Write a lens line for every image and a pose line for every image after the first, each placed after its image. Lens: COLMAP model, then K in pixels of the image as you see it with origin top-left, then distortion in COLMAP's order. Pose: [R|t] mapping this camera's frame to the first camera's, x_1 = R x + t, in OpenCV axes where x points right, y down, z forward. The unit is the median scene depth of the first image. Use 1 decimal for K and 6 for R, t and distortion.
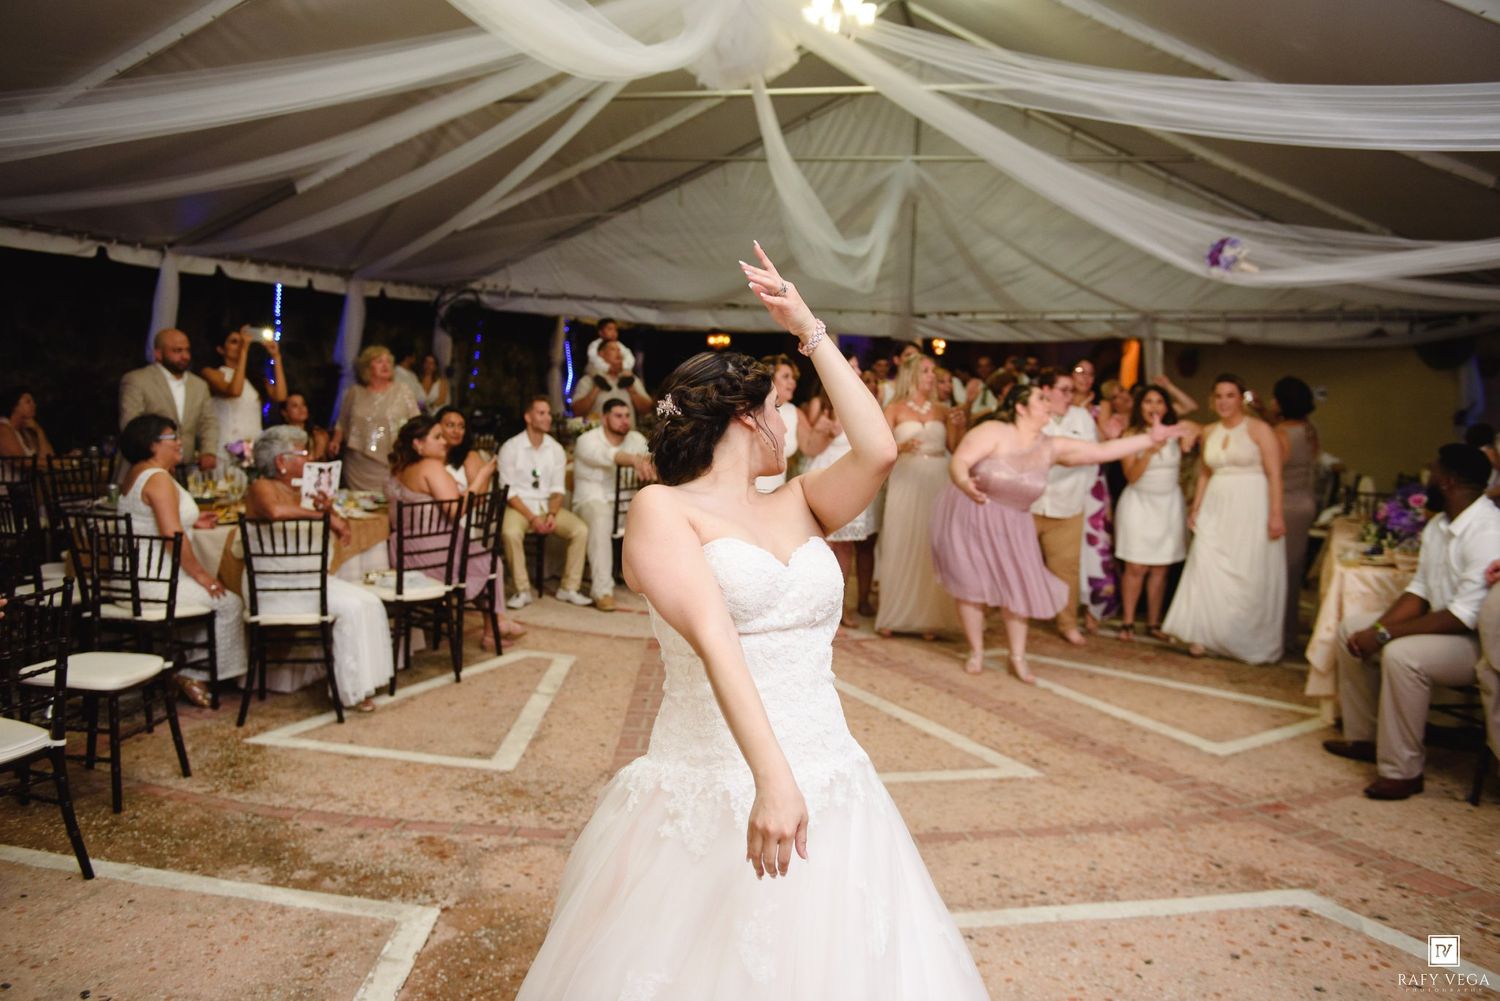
lens RADIAL K [[1288.1, 0, 745.8], [0, 1288.1, 507.0], [0, 0, 1]] dist [-0.008115, -0.002257]
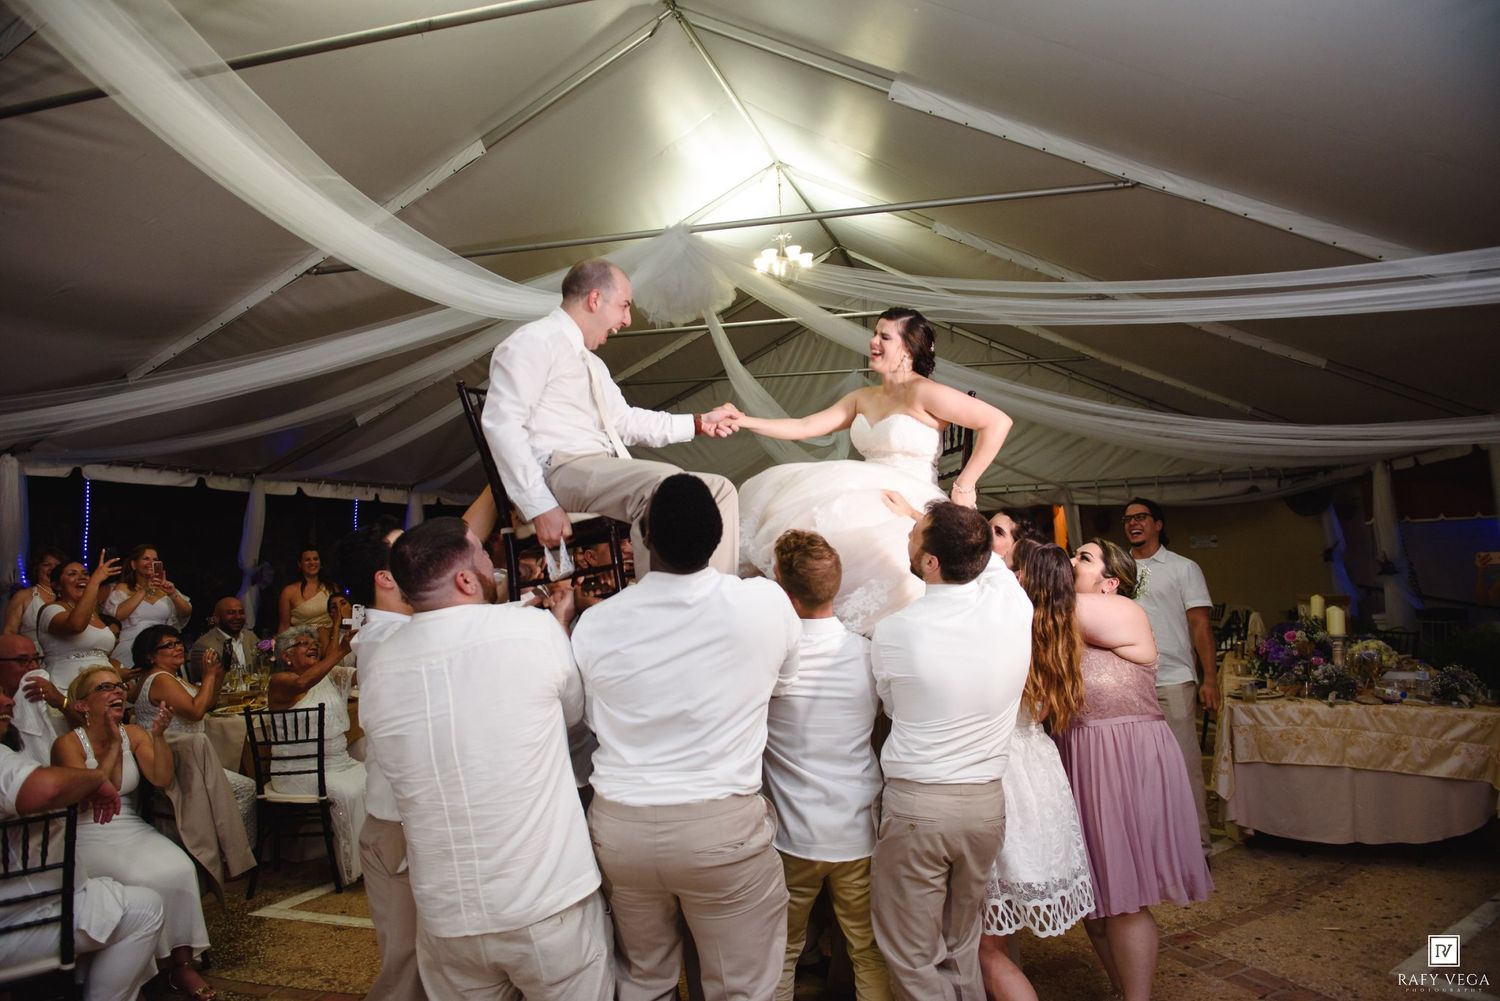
lens RADIAL K [[1038.3, 0, 747.0], [0, 1038.3, 503.2], [0, 0, 1]] dist [-0.051295, -0.003573]
pose [[0.998431, -0.054571, -0.012558, 0.062025], [0.052189, 0.988113, -0.144600, -0.017243], [0.020300, 0.143717, 0.989411, 0.079543]]
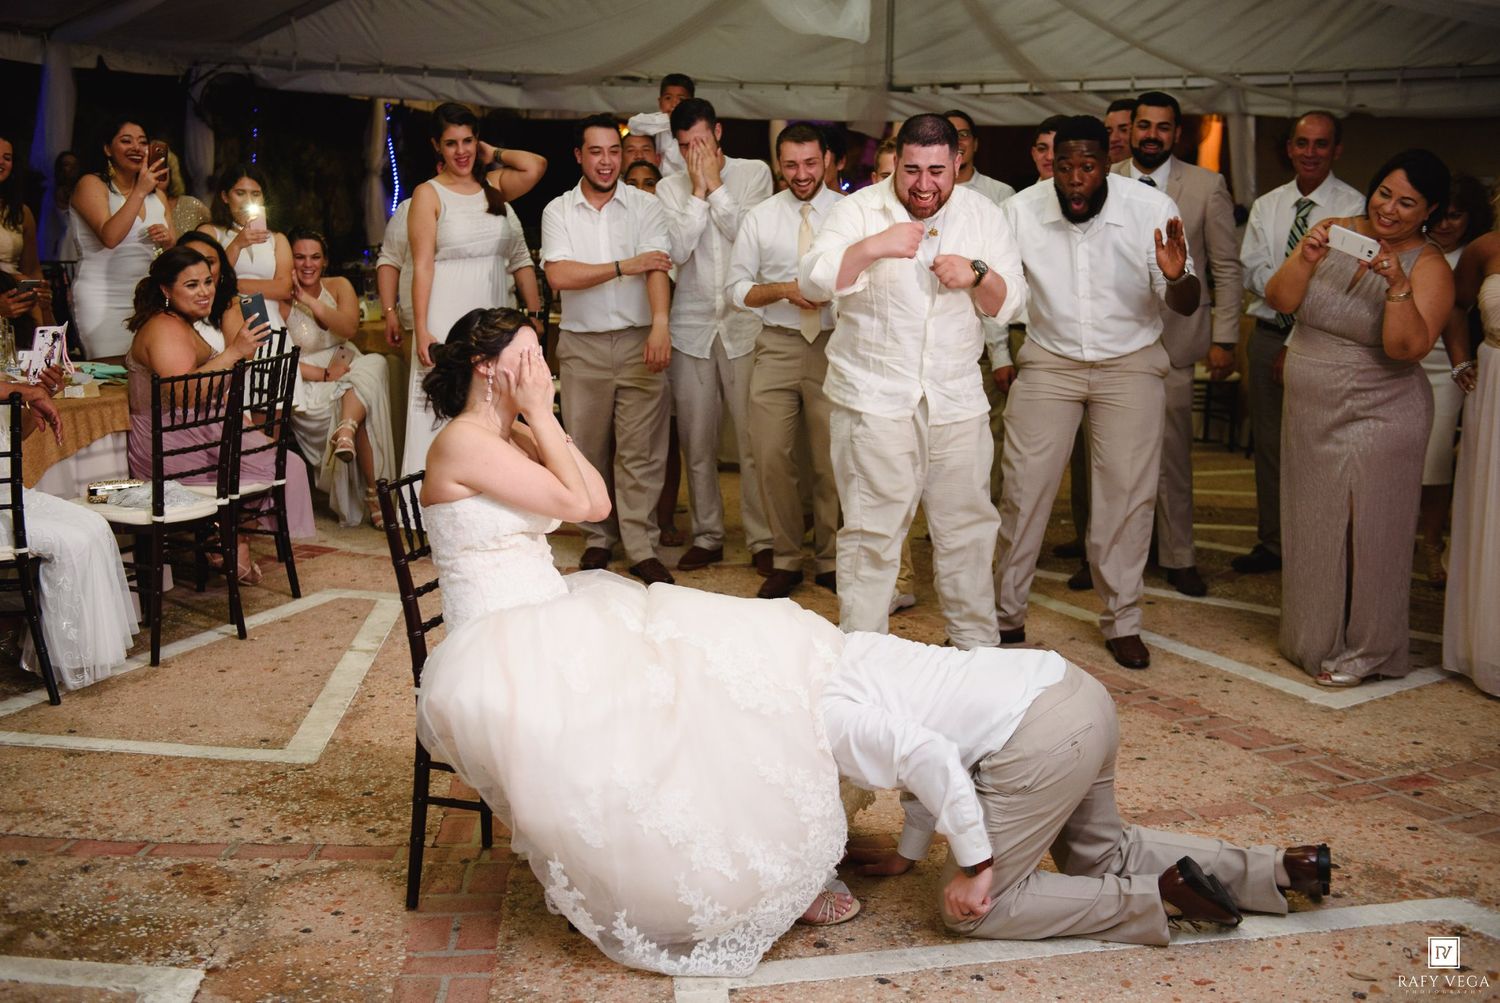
lens RADIAL K [[1836.5, 0, 748.5], [0, 1836.5, 506.5], [0, 0, 1]] dist [0.103049, 0.000000]
pose [[0.998652, -0.027171, 0.044218, 0.007627], [0.023970, 0.997162, 0.071367, 0.003091], [-0.046032, -0.070211, 0.996470, 0.014443]]
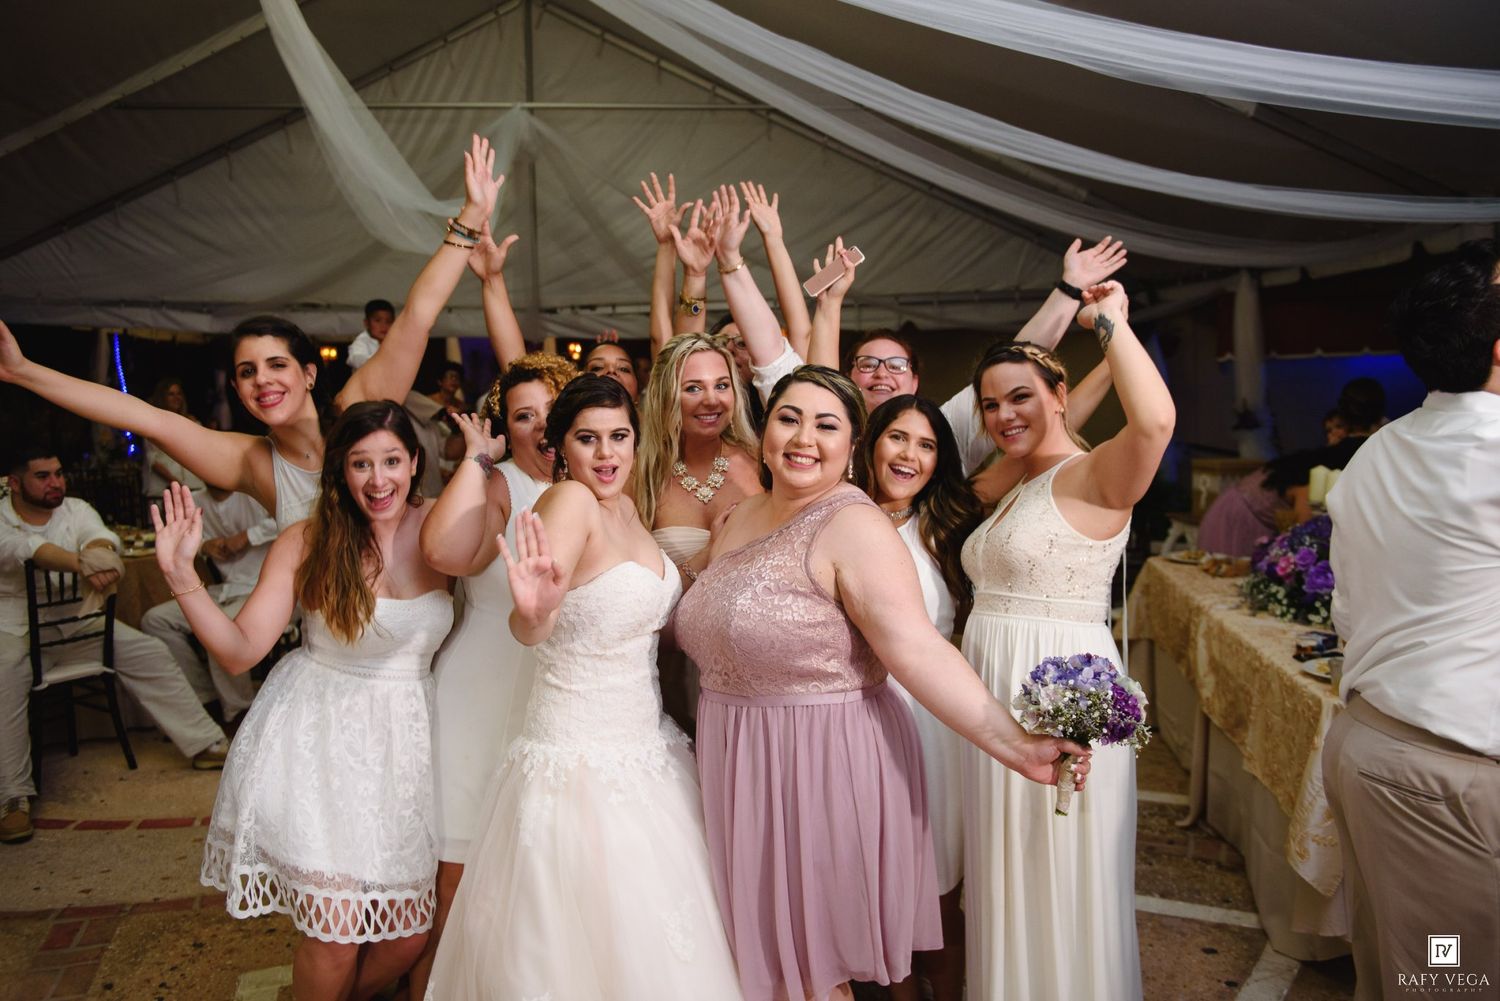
lens RADIAL K [[1199.6, 0, 754.0], [0, 1199.6, 495.5], [0, 0, 1]] dist [-0.013934, 0.002353]
pose [[0.956070, -0.071596, 0.284260, 0.087880], [0.073727, 0.997273, 0.003212, -0.060175], [-0.283715, 0.017886, 0.958742, 0.591516]]
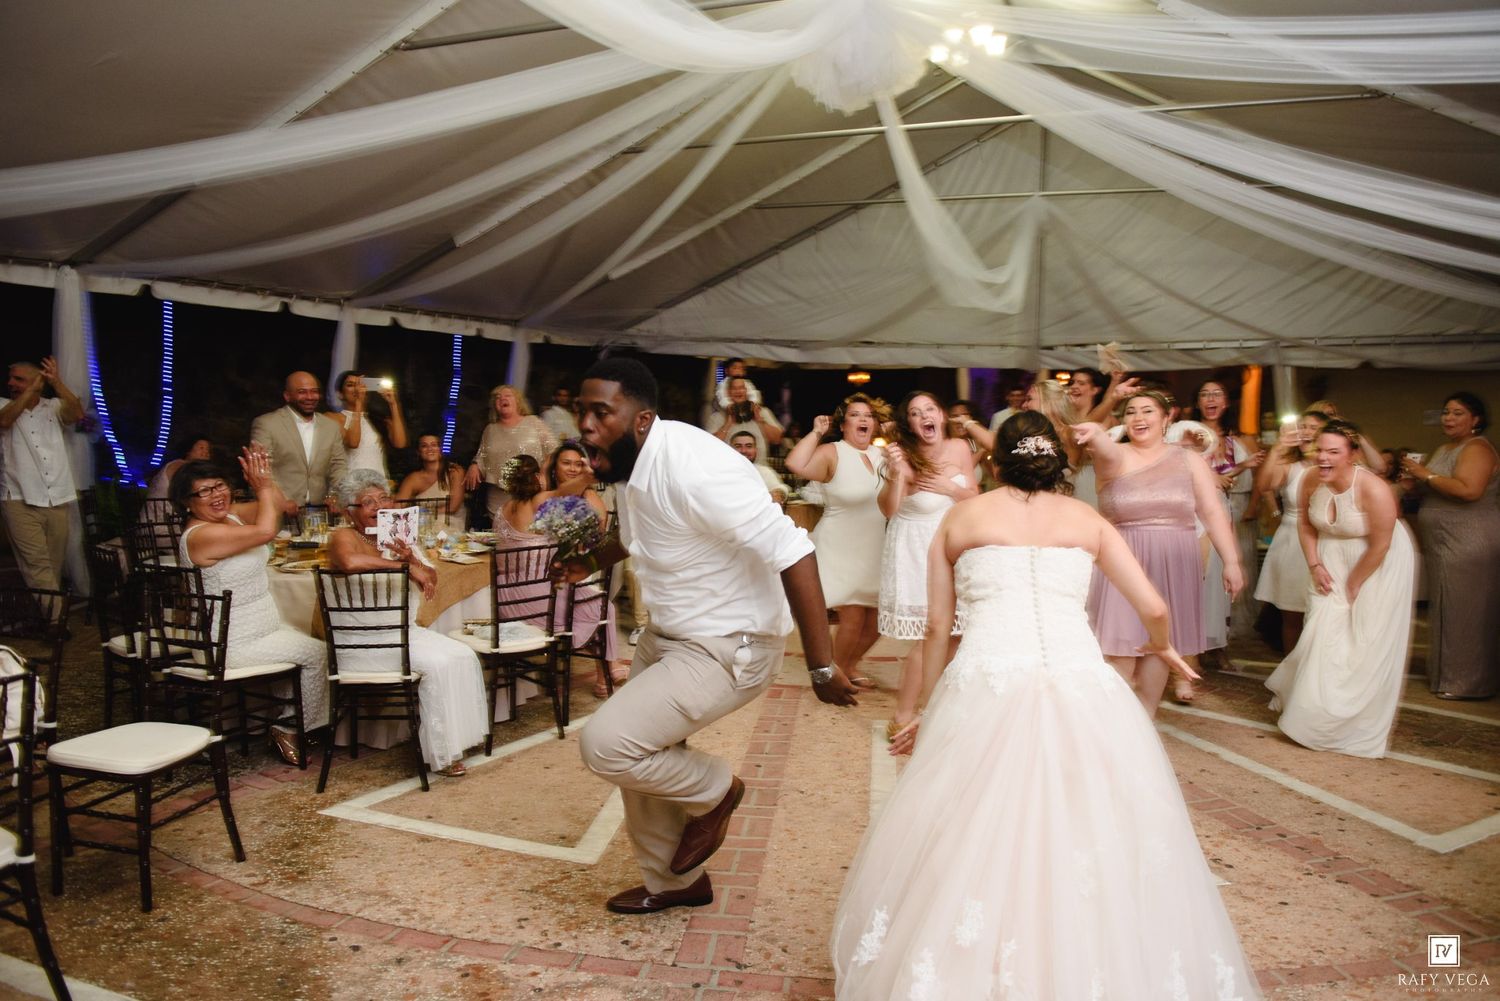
lens RADIAL K [[1106.6, 0, 745.8], [0, 1106.6, 509.1], [0, 0, 1]] dist [-0.035216, -0.009571]
pose [[0.991945, -0.007322, -0.126454, 0.012653], [0.005663, 0.999893, -0.013474, -0.020205], [0.126539, 0.012649, 0.991881, 0.227550]]
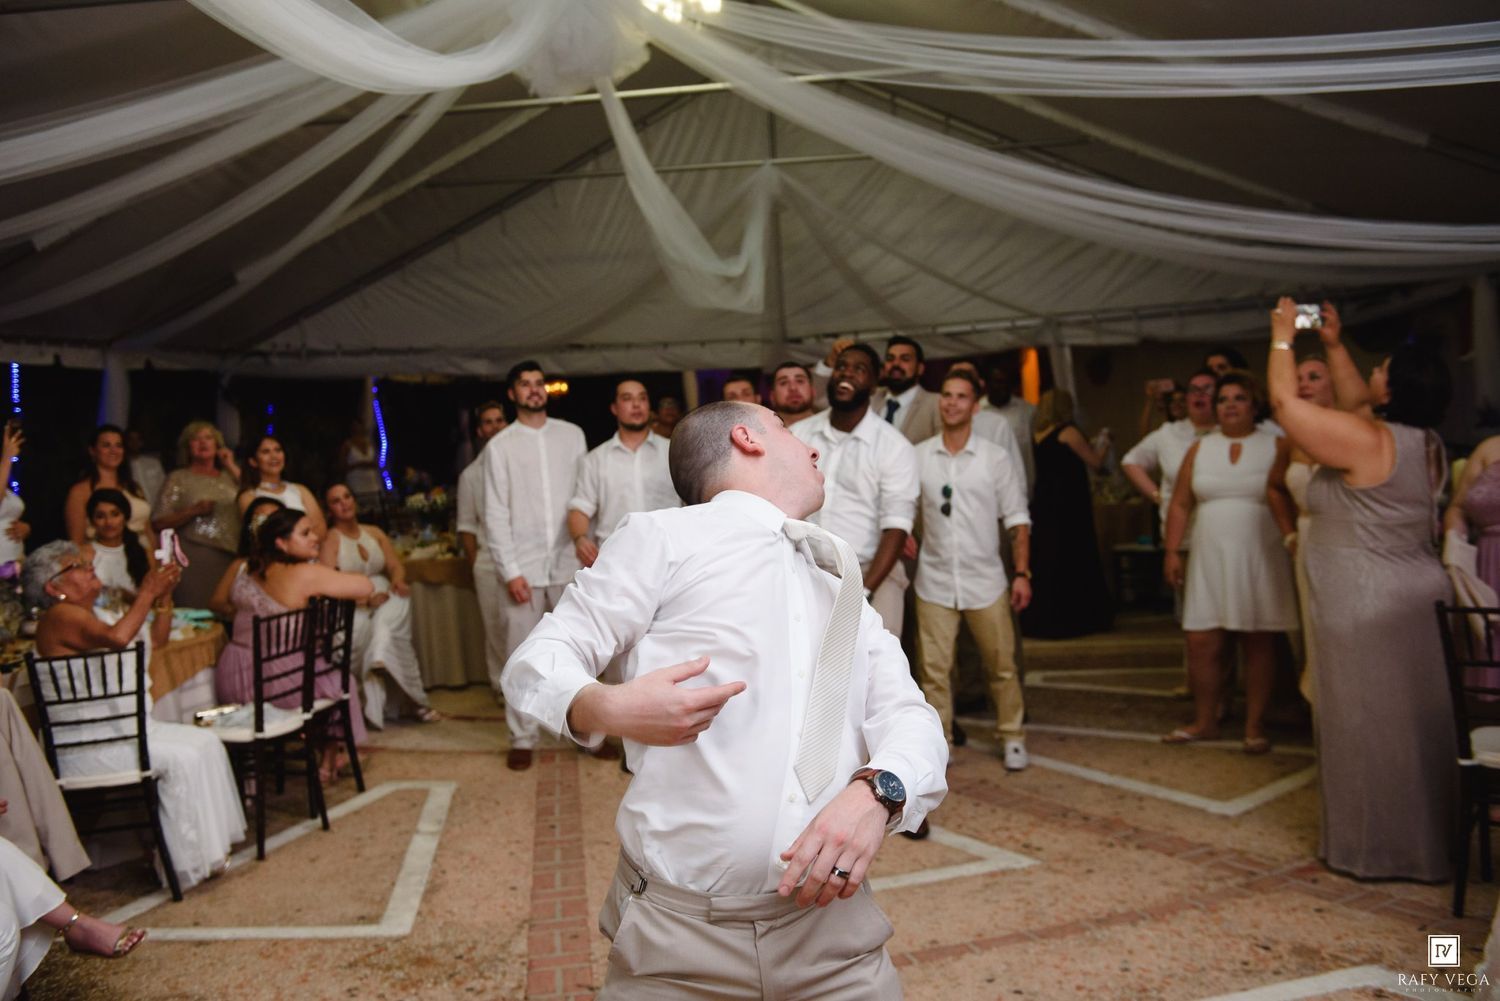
lens RADIAL K [[1497.2, 0, 749.3], [0, 1497.2, 505.9], [0, 0, 1]] dist [0.033641, 0.000000]
pose [[0.989824, -0.091674, 0.108834, -0.039365], [0.096327, 0.994613, -0.038278, -0.006067], [-0.104738, 0.048372, 0.993323, 0.017622]]
